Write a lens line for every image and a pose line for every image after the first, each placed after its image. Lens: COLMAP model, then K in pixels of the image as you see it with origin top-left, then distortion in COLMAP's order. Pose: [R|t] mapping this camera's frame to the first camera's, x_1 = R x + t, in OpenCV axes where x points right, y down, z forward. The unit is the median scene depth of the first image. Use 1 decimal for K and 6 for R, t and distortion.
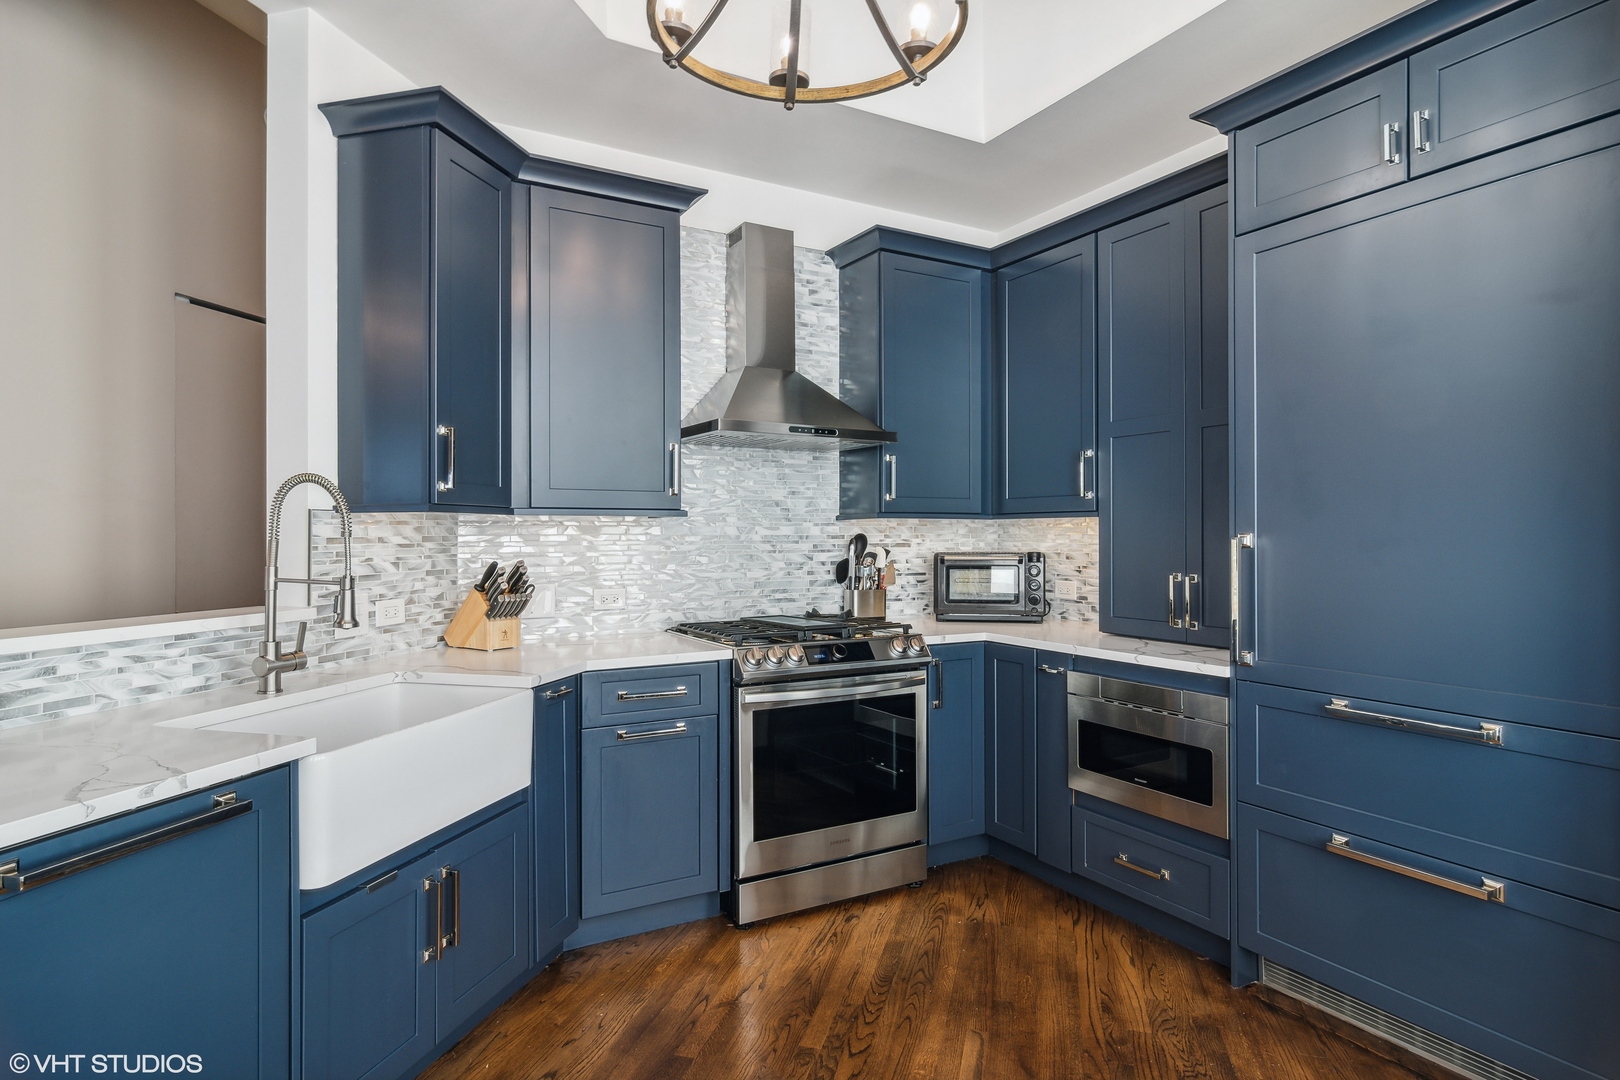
lens RADIAL K [[881.5, 0, 796.0], [0, 881.5, 534.0], [0, 0, 1]] dist [-0.001494, 0.001742]
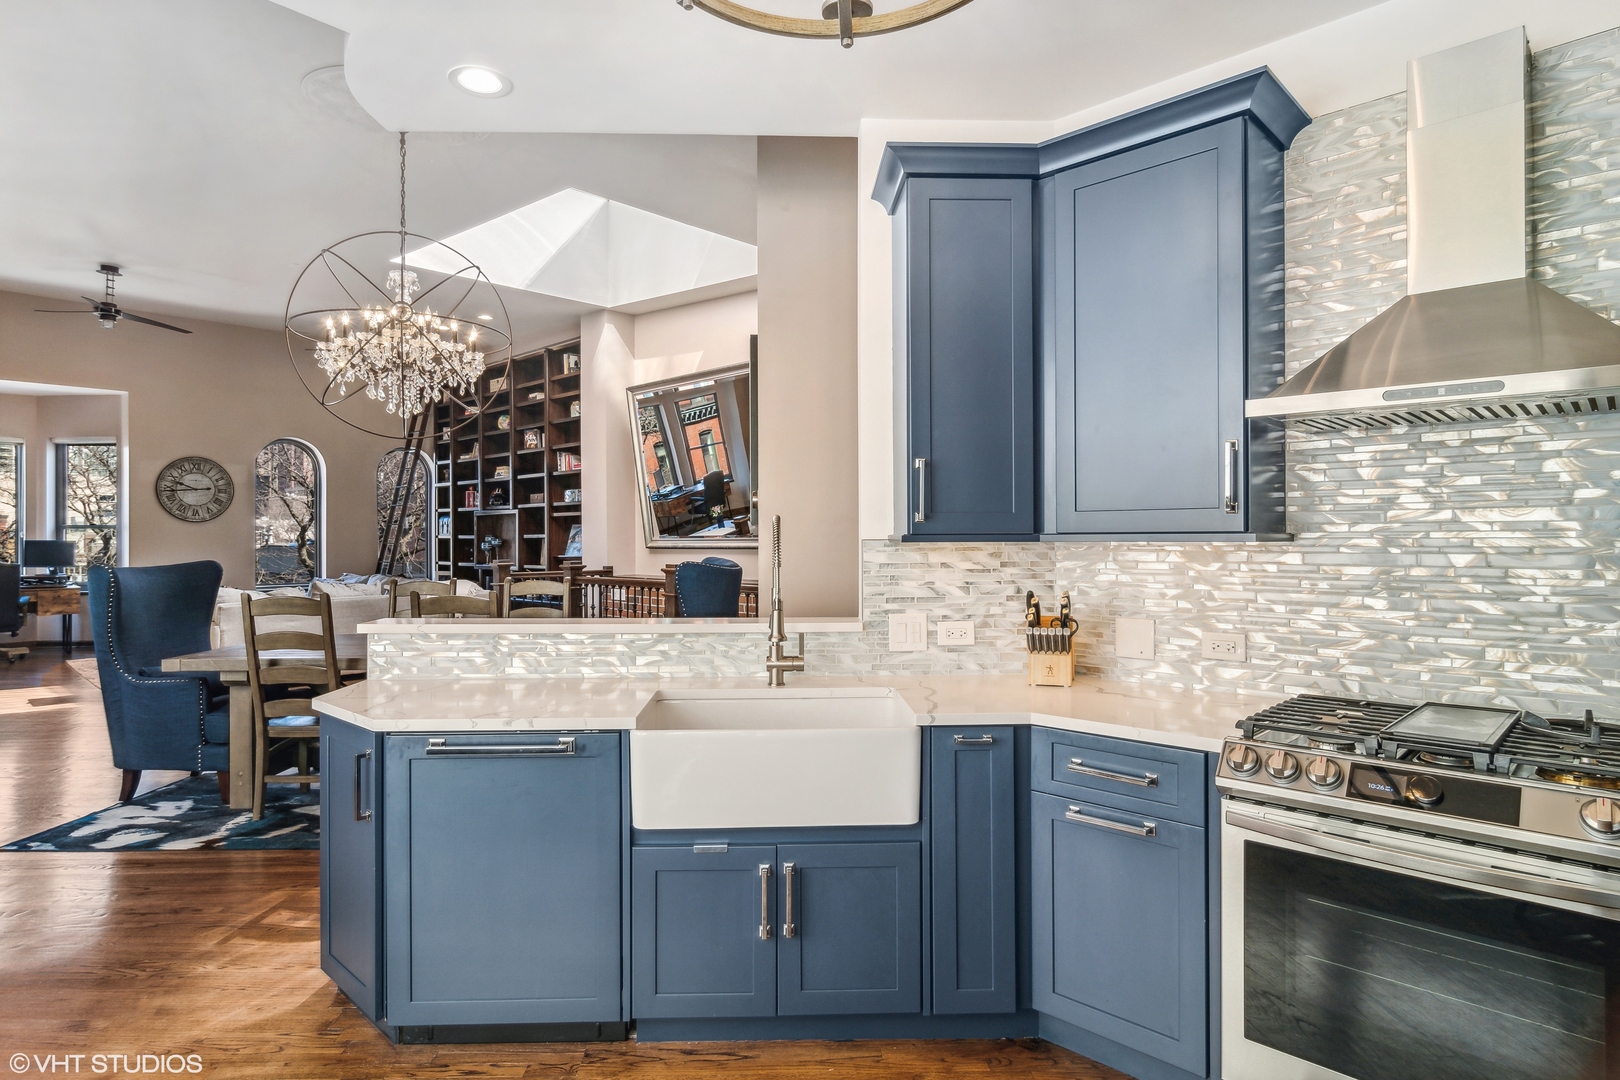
lens RADIAL K [[881.5, 0, 797.9], [0, 881.5, 538.9], [0, 0, 1]] dist [-0.001494, 0.001742]
pose [[0.290730, 0.002527, -0.956802, 0.480355], [0.005377, 0.999976, 0.004275, -0.029631], [0.956790, -0.006388, 0.290710, 0.481824]]
